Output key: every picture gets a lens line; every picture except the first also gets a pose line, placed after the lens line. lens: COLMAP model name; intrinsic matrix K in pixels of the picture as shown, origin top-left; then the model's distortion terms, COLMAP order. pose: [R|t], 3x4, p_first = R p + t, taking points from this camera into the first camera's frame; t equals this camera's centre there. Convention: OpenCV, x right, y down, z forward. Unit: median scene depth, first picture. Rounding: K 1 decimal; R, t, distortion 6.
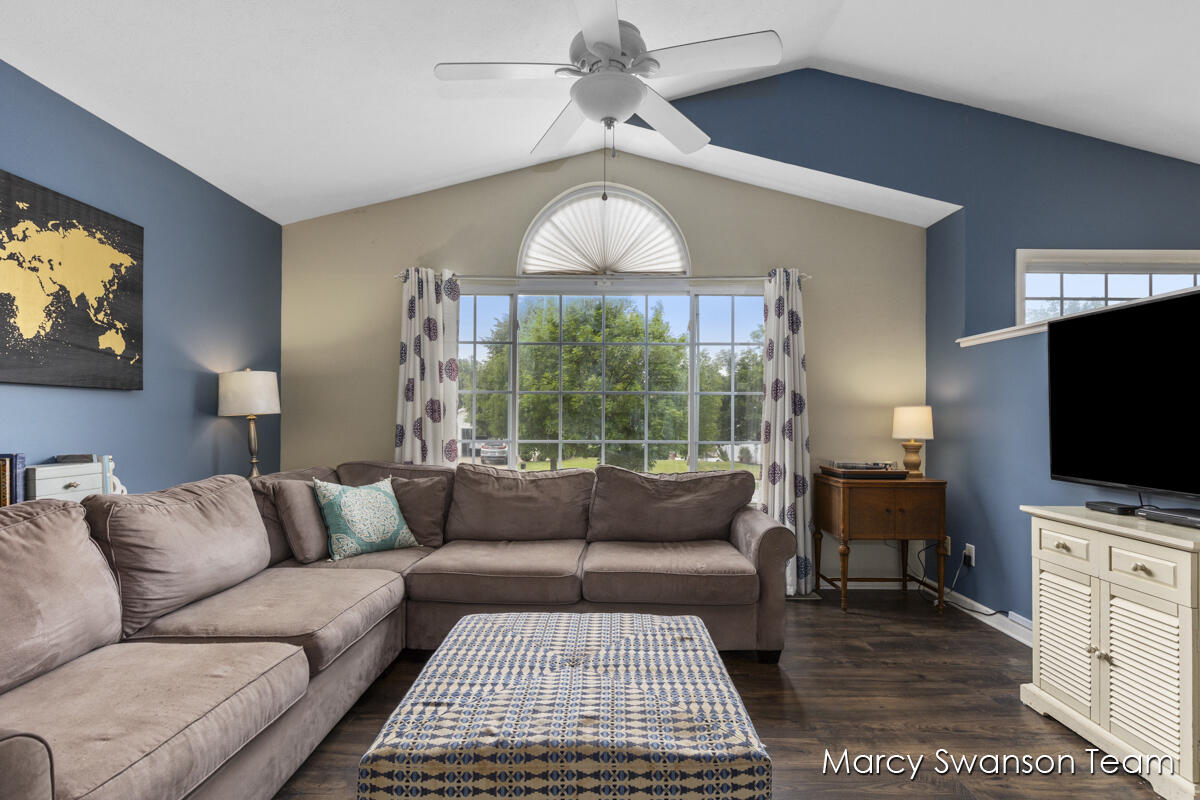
lens RADIAL K [[565.5, 0, 603.5], [0, 565.5, 420.4], [0, 0, 1]] dist [-0.004600, 0.001142]
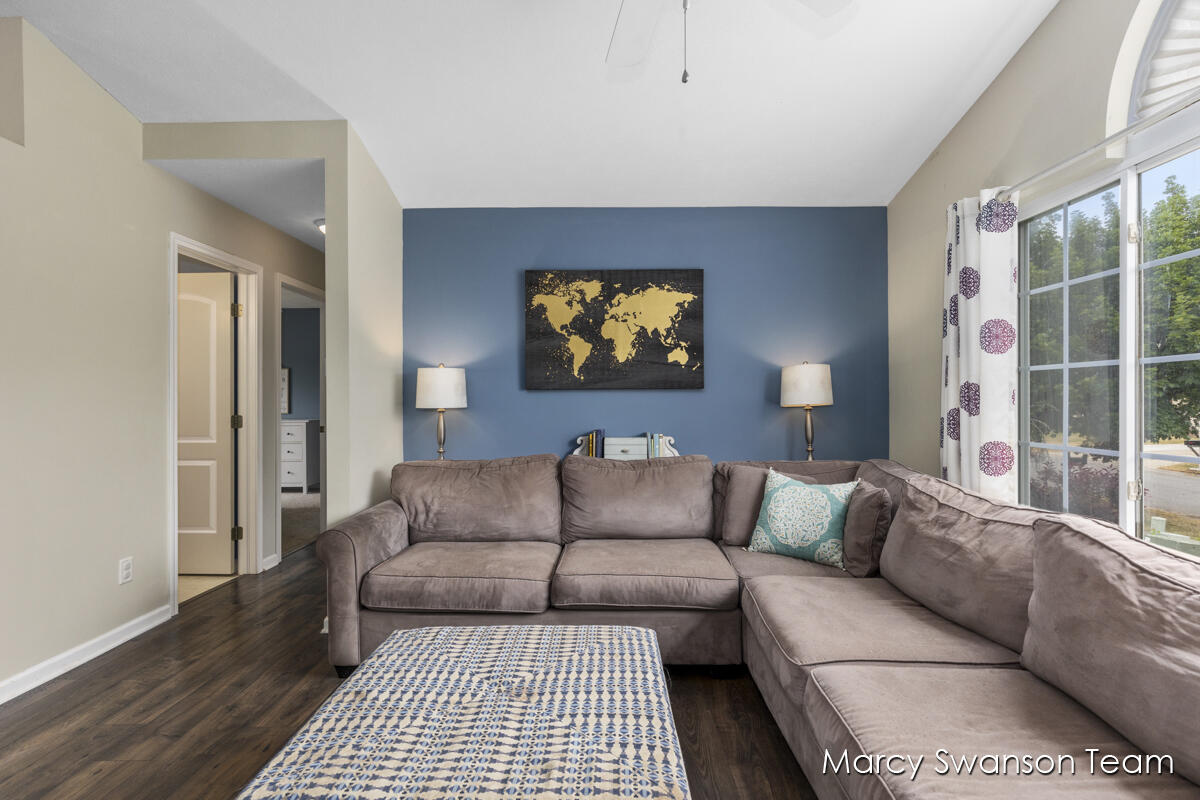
lens RADIAL K [[565.5, 0, 605.9], [0, 565.5, 398.9], [0, 0, 1]] dist [-0.004600, 0.001142]
pose [[0.002200, -0.012211, -0.999923, 0.596875], [-0.001199, 0.999925, -0.012214, -0.011697], [0.999997, 0.001226, 0.002185, 0.826892]]
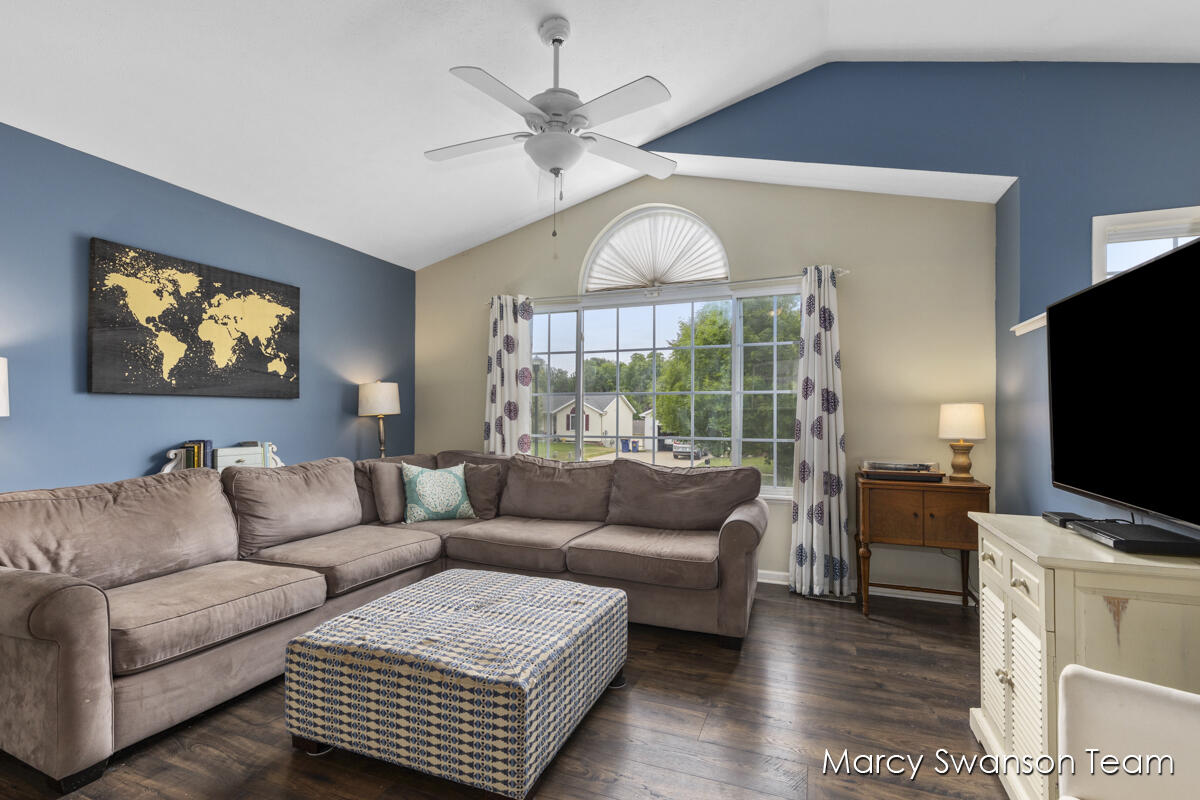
lens RADIAL K [[542.1, 0, 605.2], [0, 542.1, 412.9], [0, 0, 1]] dist [0.004758, 0.000110]
pose [[0.933356, -0.003880, -0.358930, 0.473043], [0.000820, 0.999962, -0.008679, -0.002995], [0.358950, 0.007806, 0.933324, -0.037015]]
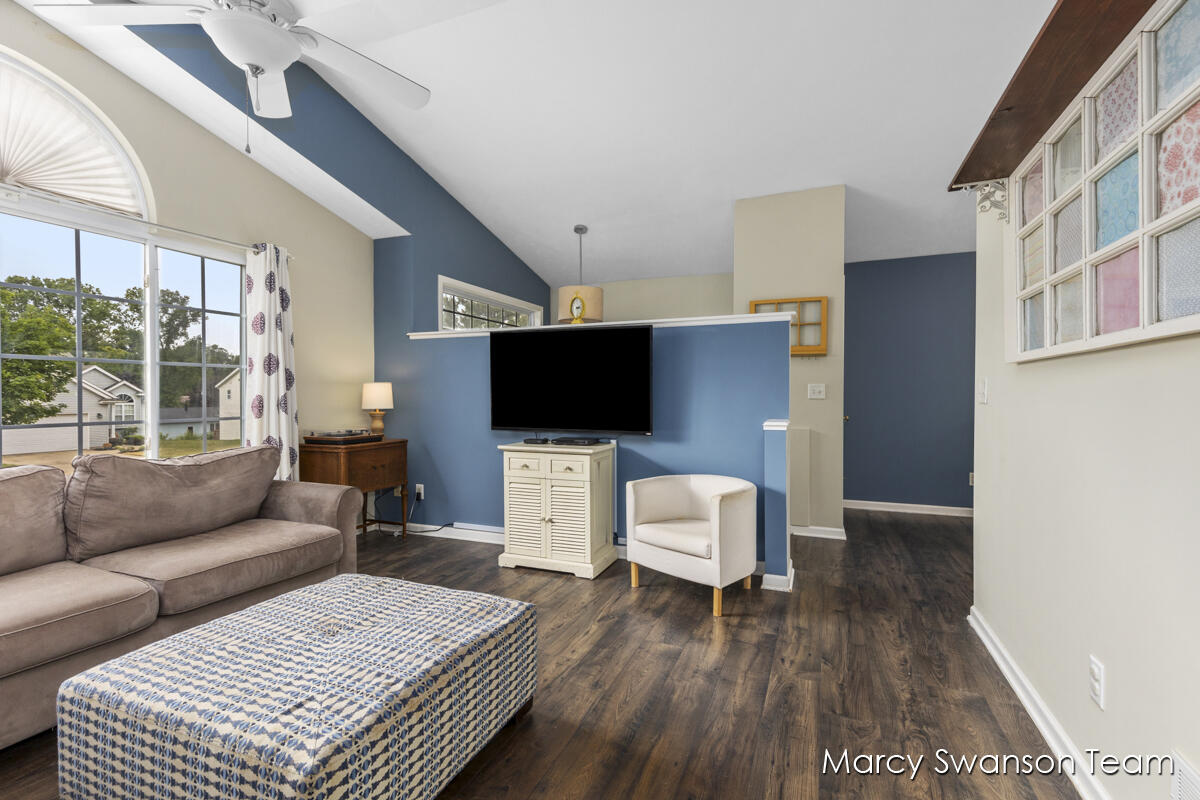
lens RADIAL K [[542.1, 0, 603.6], [0, 542.1, 398.2], [0, 0, 1]] dist [0.004758, 0.000110]
pose [[0.376029, -0.013345, 0.926512, -0.548001], [0.007504, 0.999907, 0.011357, -0.000400], [-0.926577, 0.002682, 0.376094, 0.126551]]
